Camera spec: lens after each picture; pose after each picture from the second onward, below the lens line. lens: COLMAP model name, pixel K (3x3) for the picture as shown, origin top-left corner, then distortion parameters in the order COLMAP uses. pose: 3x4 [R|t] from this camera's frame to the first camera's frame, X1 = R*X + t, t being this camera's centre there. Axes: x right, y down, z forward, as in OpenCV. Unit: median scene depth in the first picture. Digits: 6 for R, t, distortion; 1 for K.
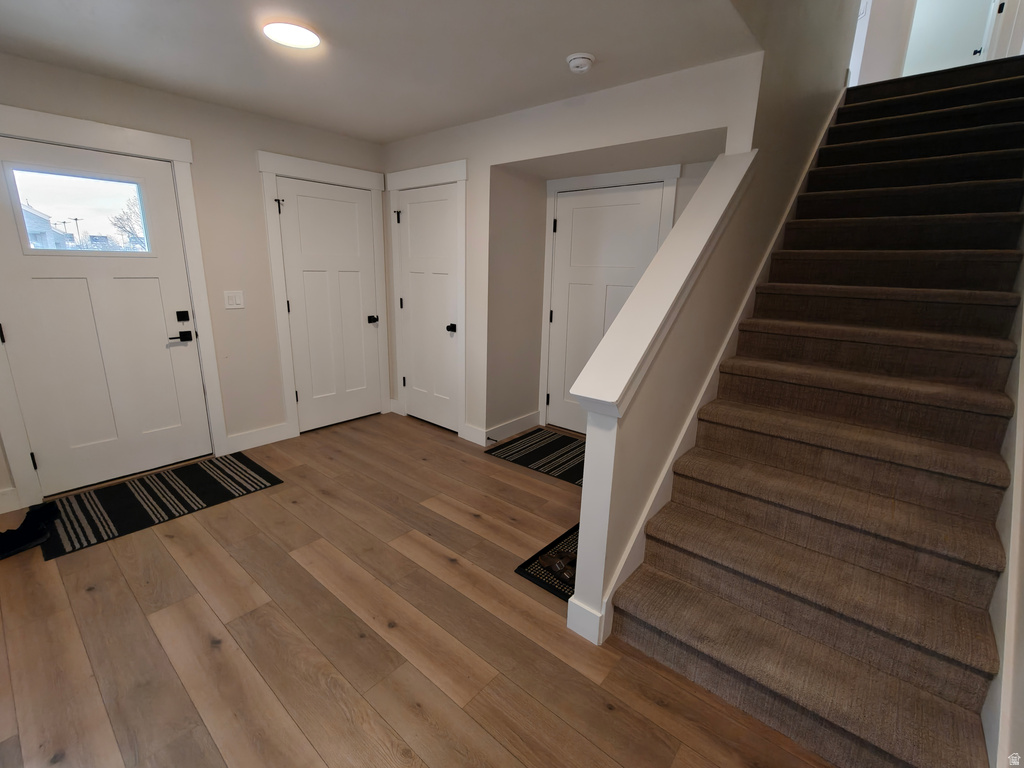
lens RADIAL K [[464.7, 0, 515.2], [0, 464.7, 383.6], [0, 0, 1]] dist [0.000539, -0.000043]
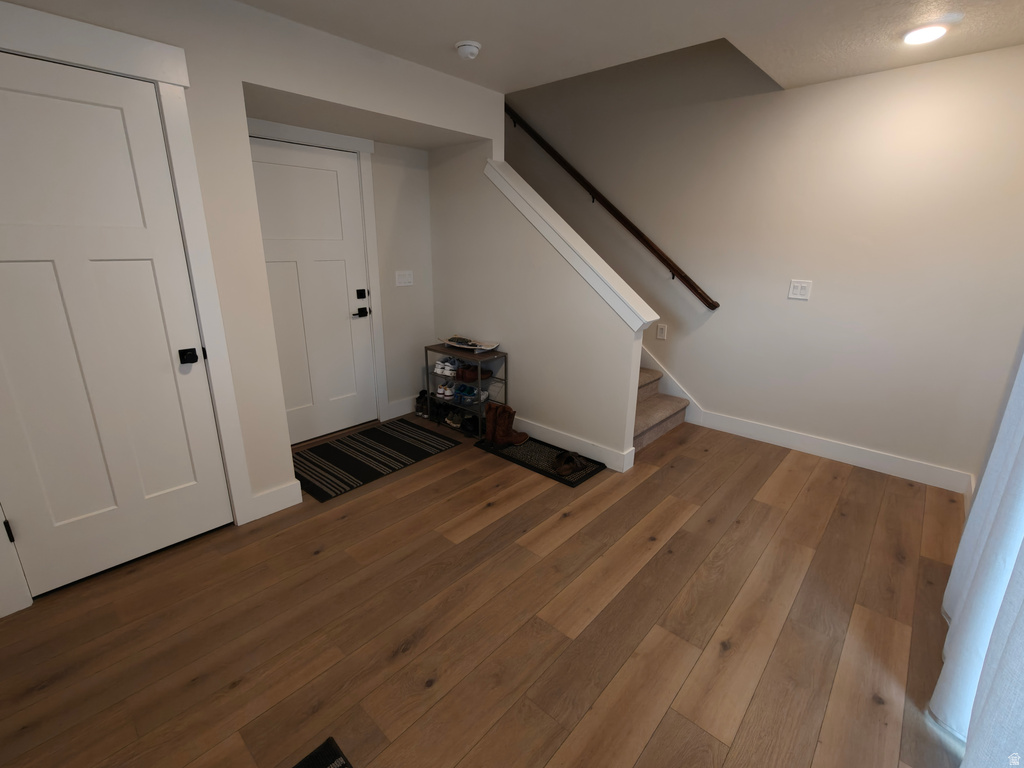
lens RADIAL K [[464.7, 0, 516.2], [0, 464.7, 382.1], [0, 0, 1]] dist [0.000539, -0.000043]
pose [[0.020985, -0.311775, 0.949924, -1.091815], [0.232182, 0.925677, 0.298688, -0.272990], [-0.972446, 0.214287, 0.091814, 0.943488]]
